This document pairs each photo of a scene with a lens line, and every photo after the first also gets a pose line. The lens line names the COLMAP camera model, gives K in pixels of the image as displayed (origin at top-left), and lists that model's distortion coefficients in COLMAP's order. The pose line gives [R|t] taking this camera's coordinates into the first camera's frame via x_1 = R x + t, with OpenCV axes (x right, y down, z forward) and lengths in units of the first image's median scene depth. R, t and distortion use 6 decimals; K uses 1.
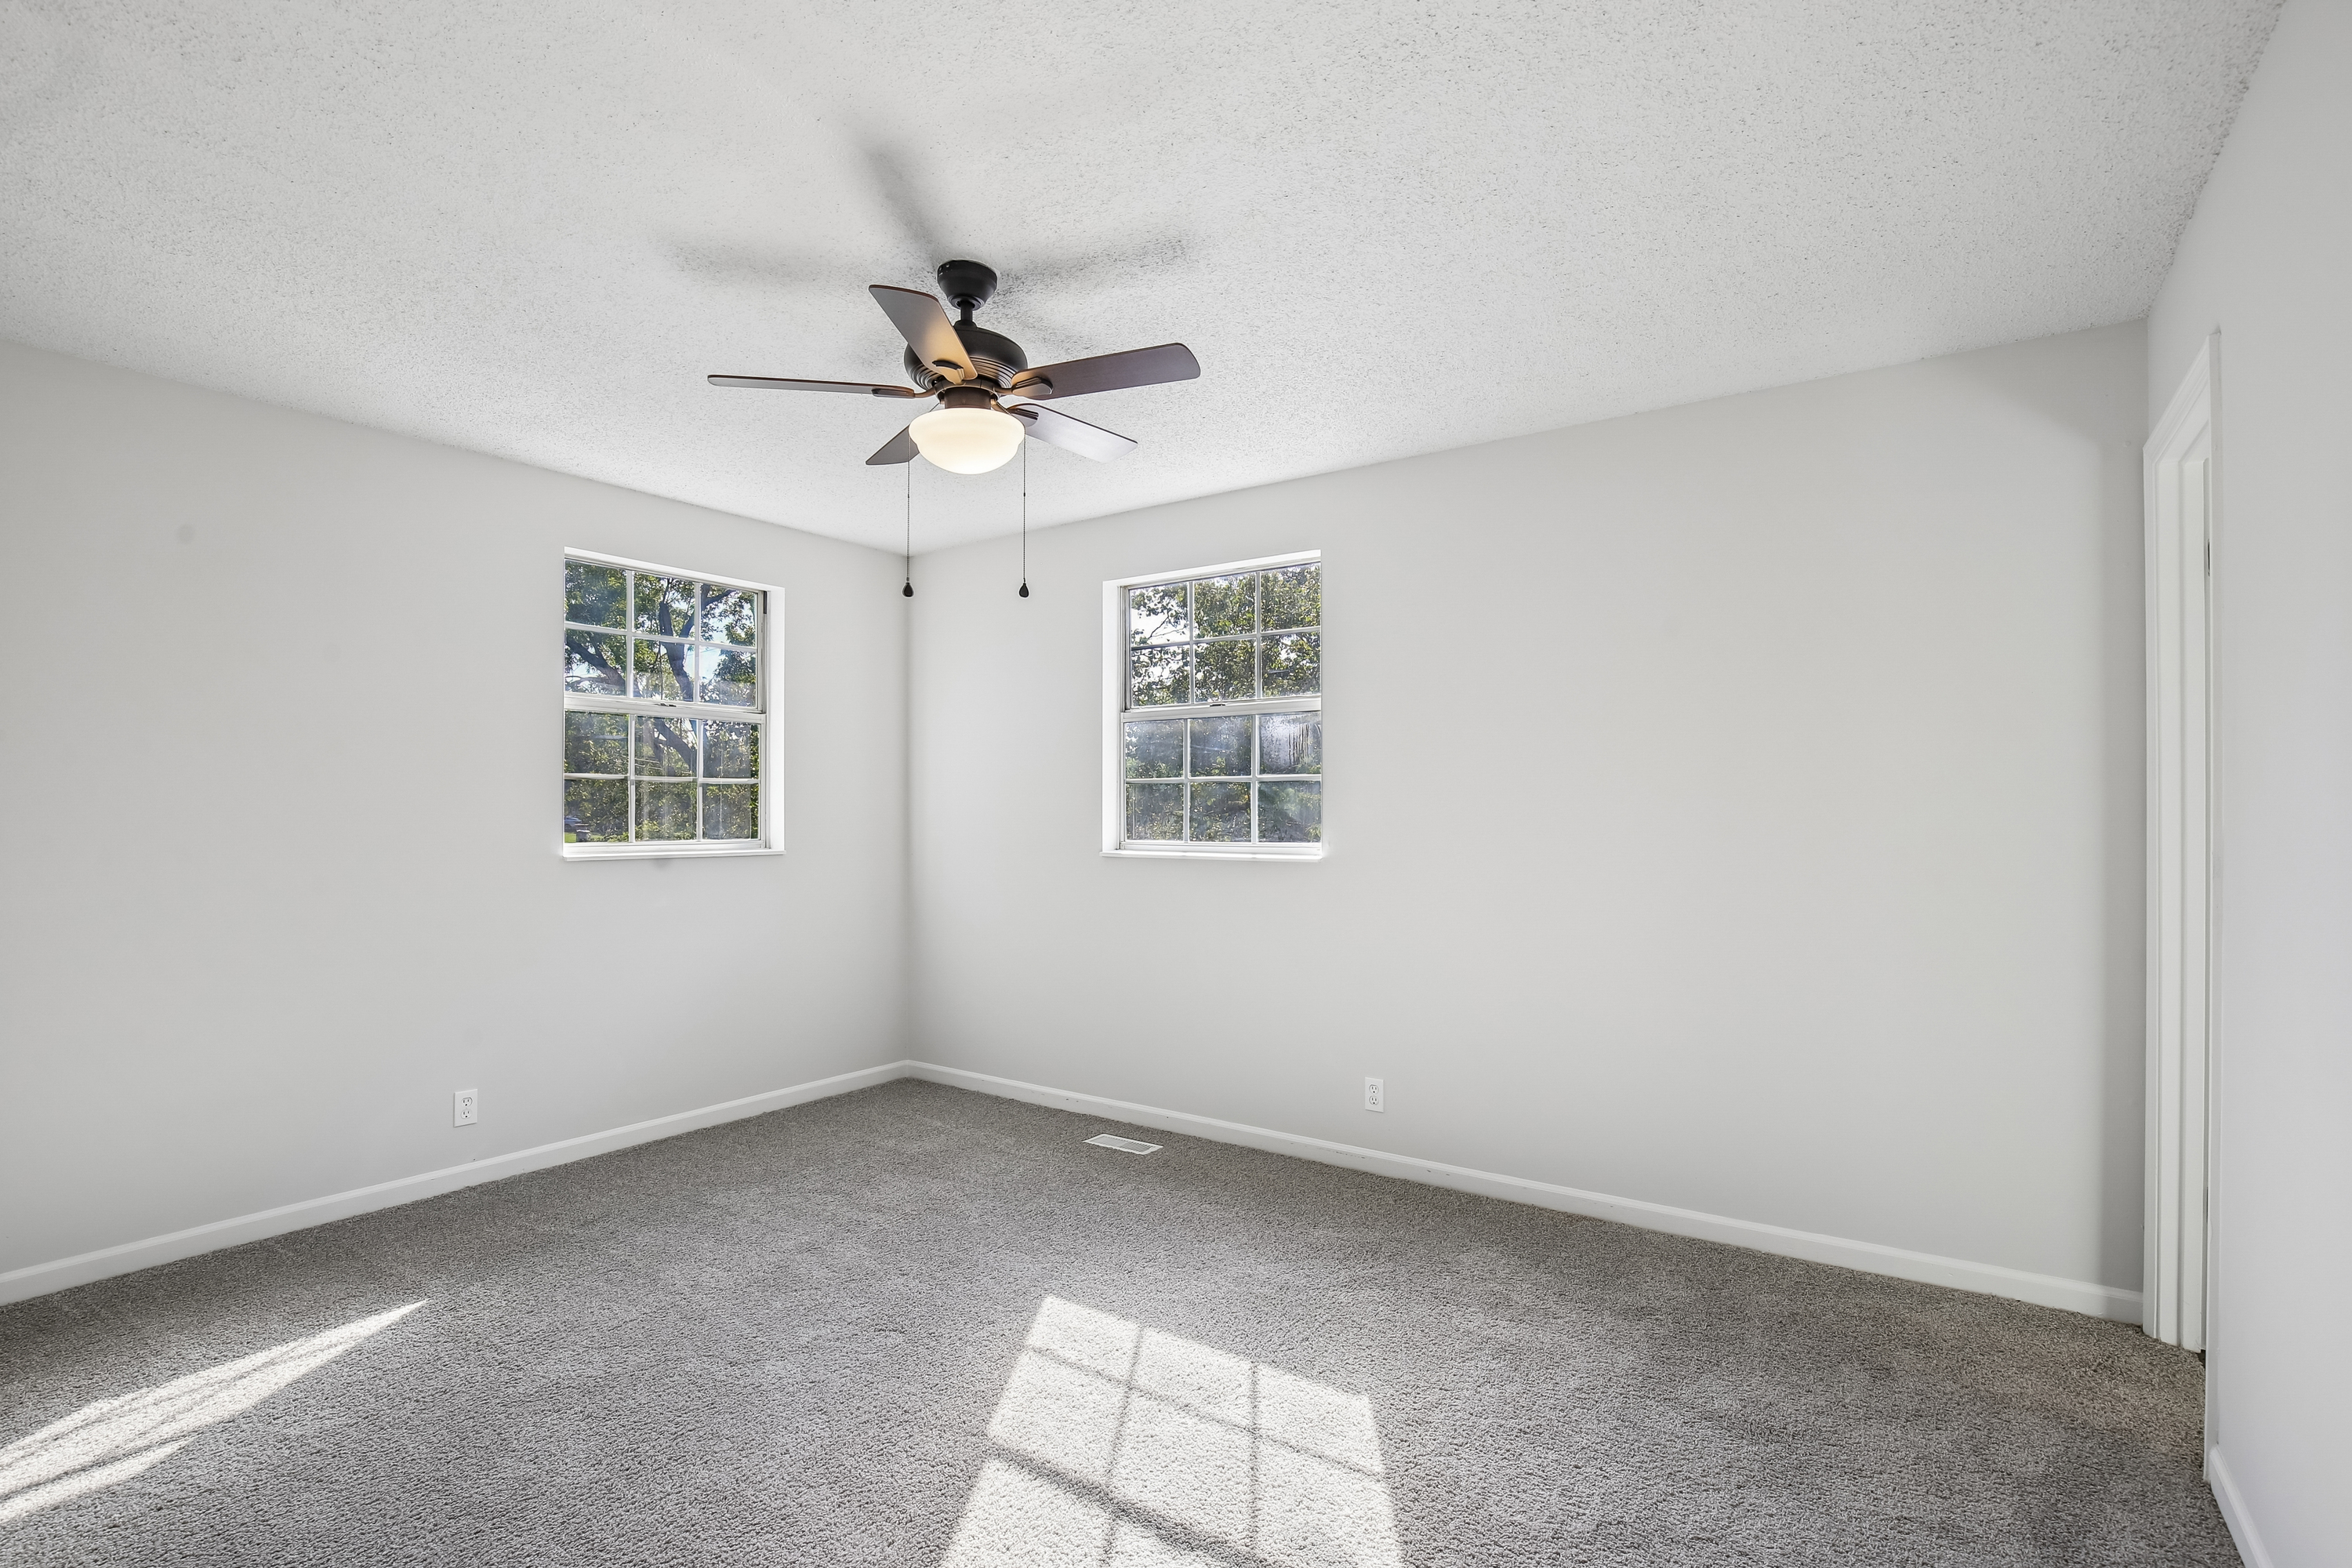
lens RADIAL K [[1097.2, 0, 1223.1], [0, 1097.2, 799.6], [0, 0, 1]] dist [-0.037579, 0.007090]
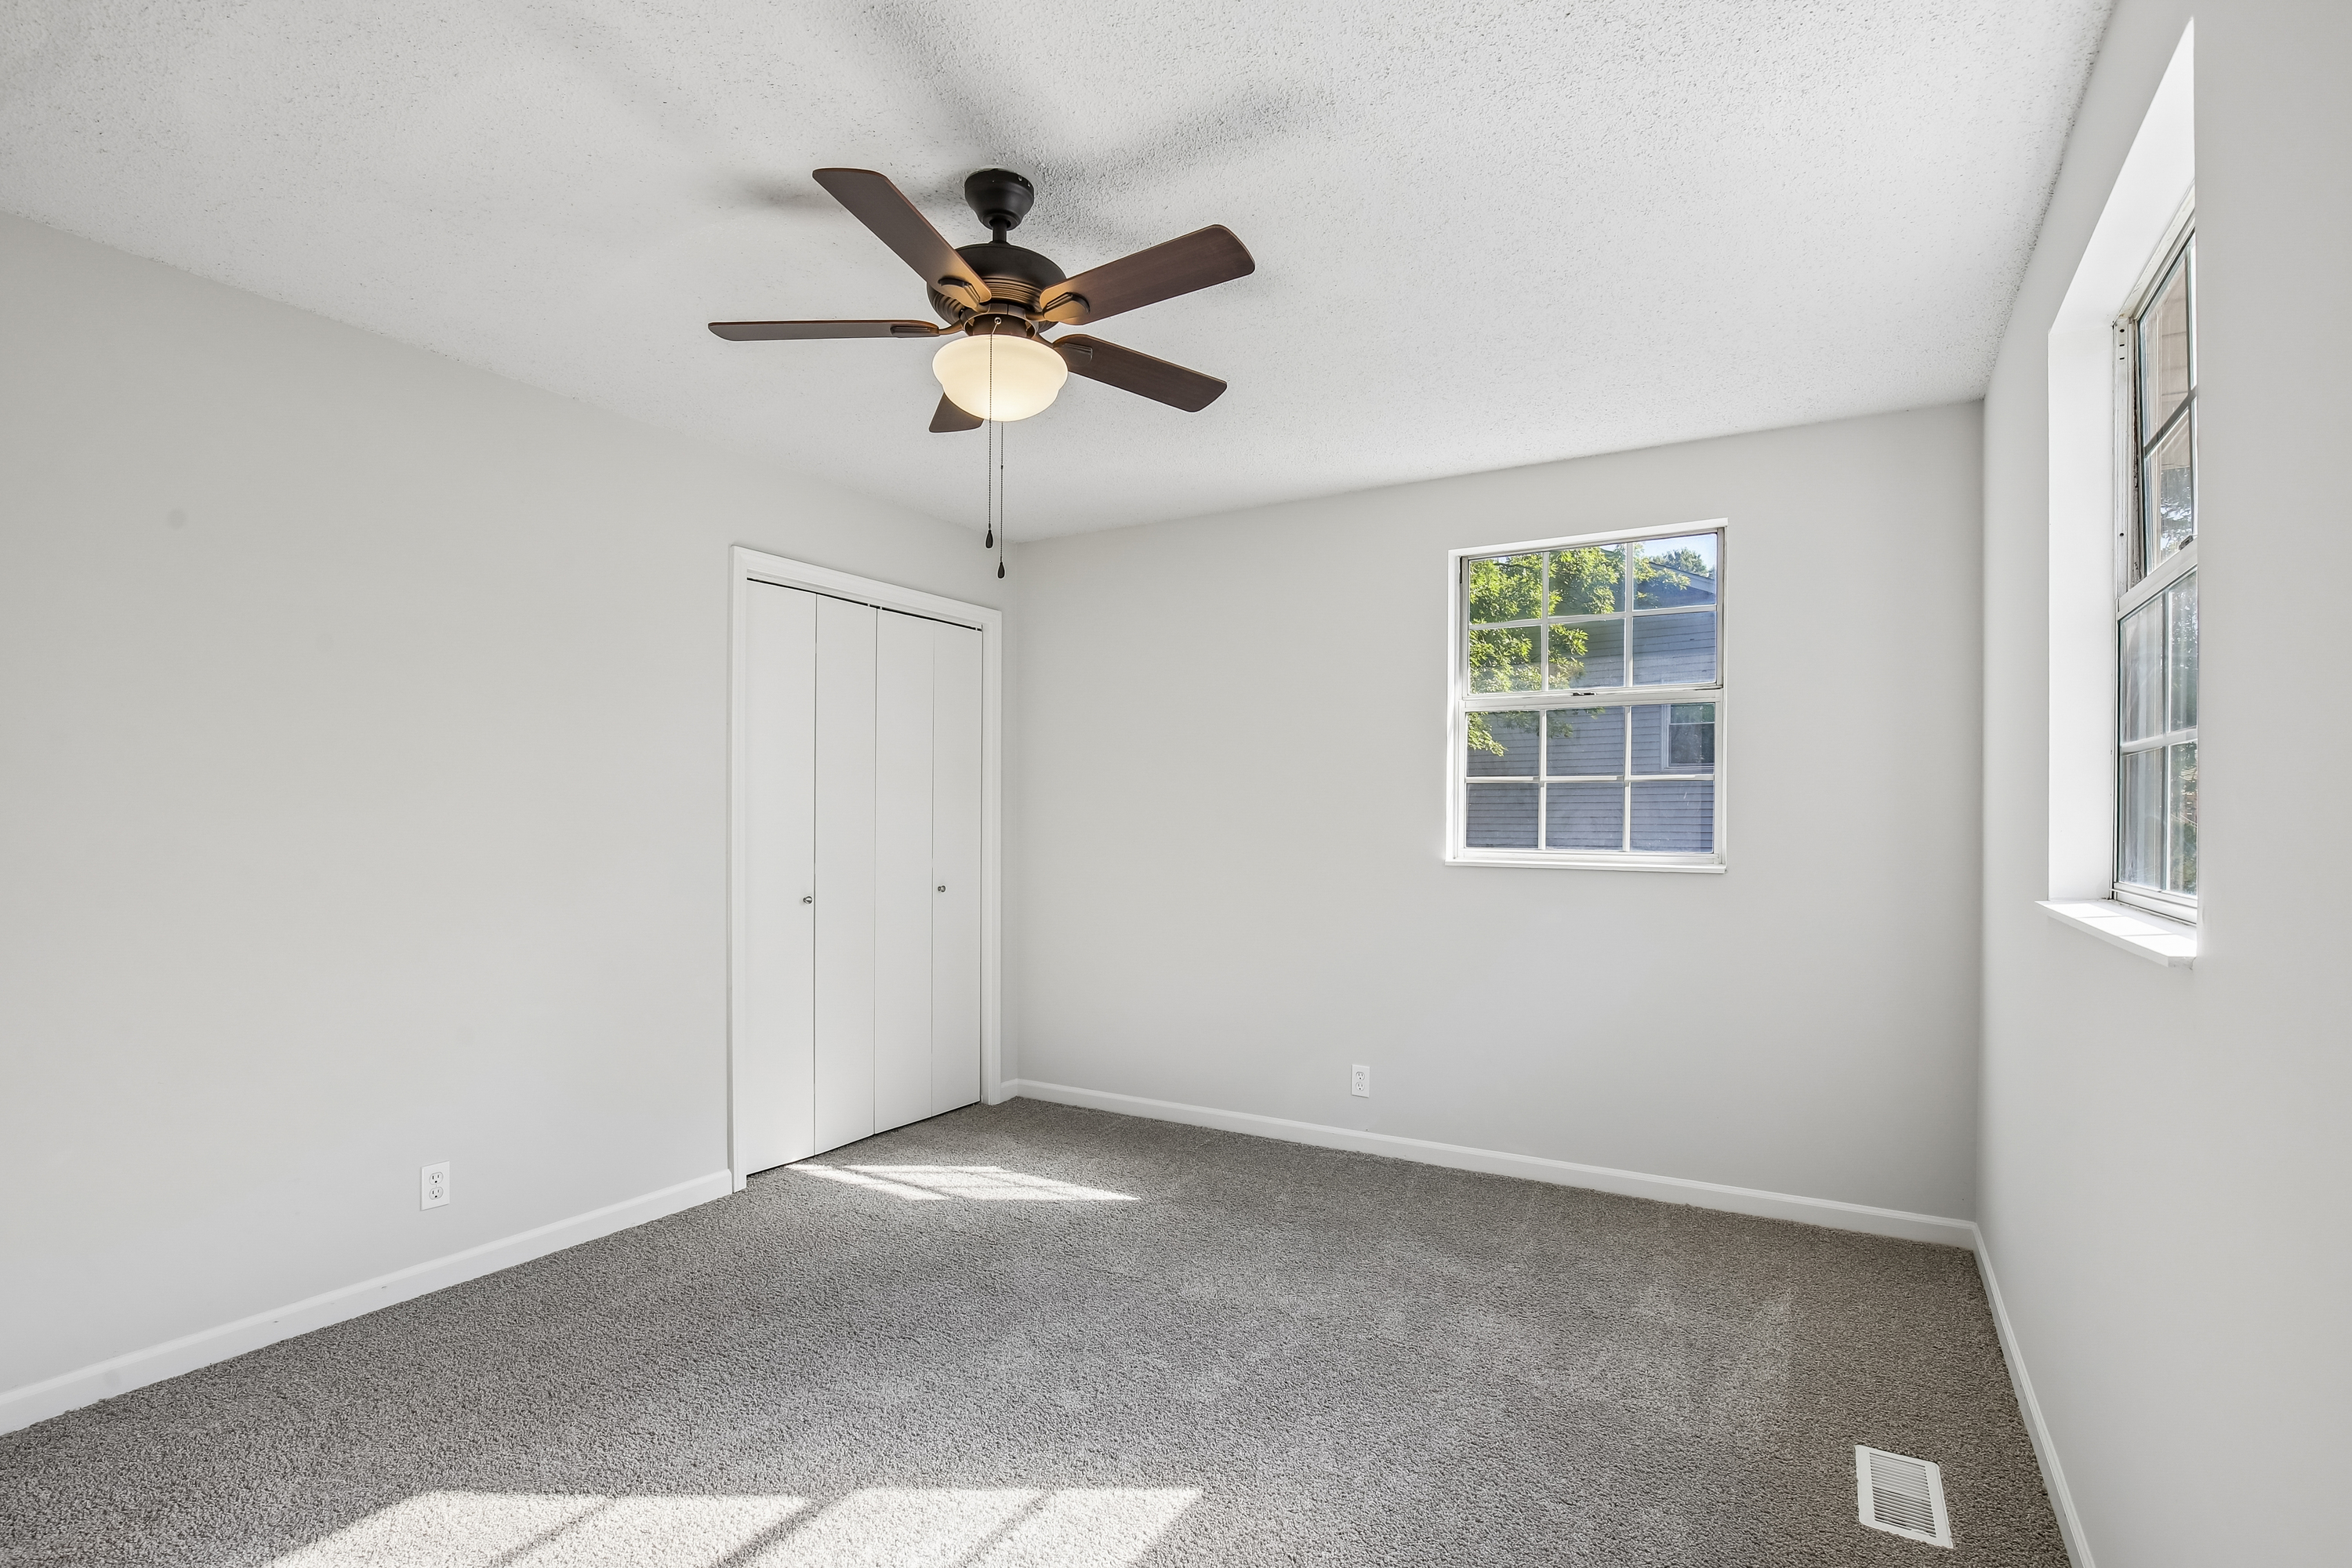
lens RADIAL K [[1097.2, 0, 1137.3], [0, 1097.2, 810.0], [0, 0, 1]] dist [-0.037579, 0.007090]
pose [[0.024956, -0.009622, -0.999642, 0.580620], [0.009439, 0.999911, -0.009389, 0.017486], [0.999644, -0.009202, 0.025045, 1.003857]]
